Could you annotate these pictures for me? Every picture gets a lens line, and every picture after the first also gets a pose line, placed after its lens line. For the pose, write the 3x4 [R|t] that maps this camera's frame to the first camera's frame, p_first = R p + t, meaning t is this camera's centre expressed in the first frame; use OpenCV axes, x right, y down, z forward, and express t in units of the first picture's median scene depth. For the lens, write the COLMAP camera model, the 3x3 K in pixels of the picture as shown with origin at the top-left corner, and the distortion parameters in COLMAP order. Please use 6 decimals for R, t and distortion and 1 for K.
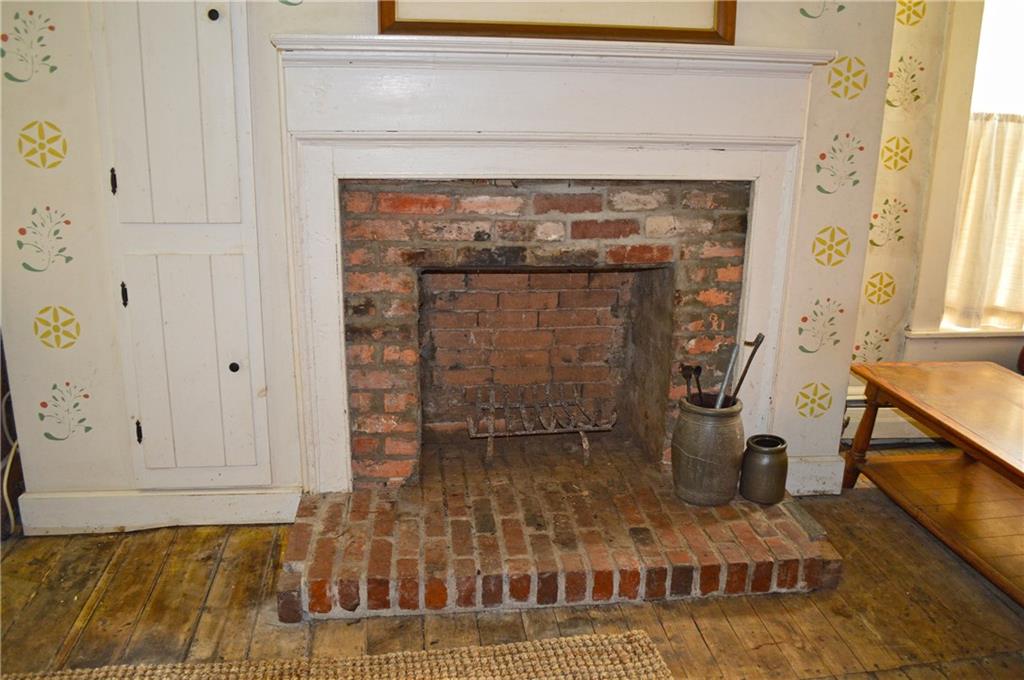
lens RADIAL K [[821.1, 0, 512.0], [0, 821.1, 340.0], [0, 0, 1]] dist [-0.082071, 0.006538]
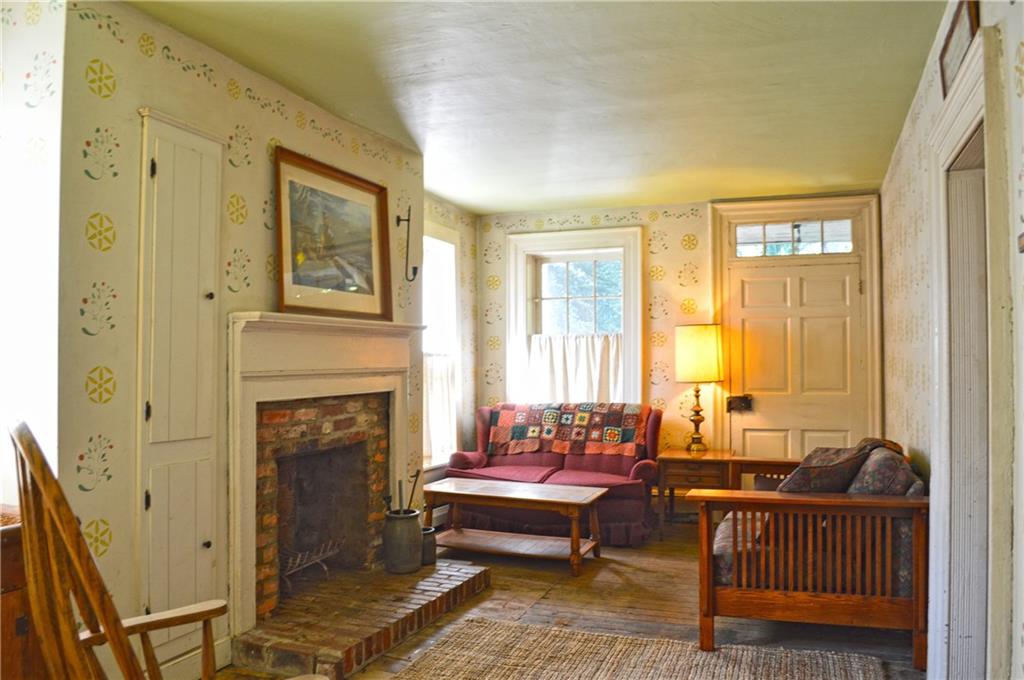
lens RADIAL K [[821.1, 0, 512.0], [0, 821.1, 340.0], [0, 0, 1]] dist [-0.082071, 0.006538]
pose [[0.470638, 0.002468, 0.882323, -1.253745], [0.251070, 0.958281, -0.136603, 0.017498], [-0.845851, 0.285816, 0.450384, -0.114957]]
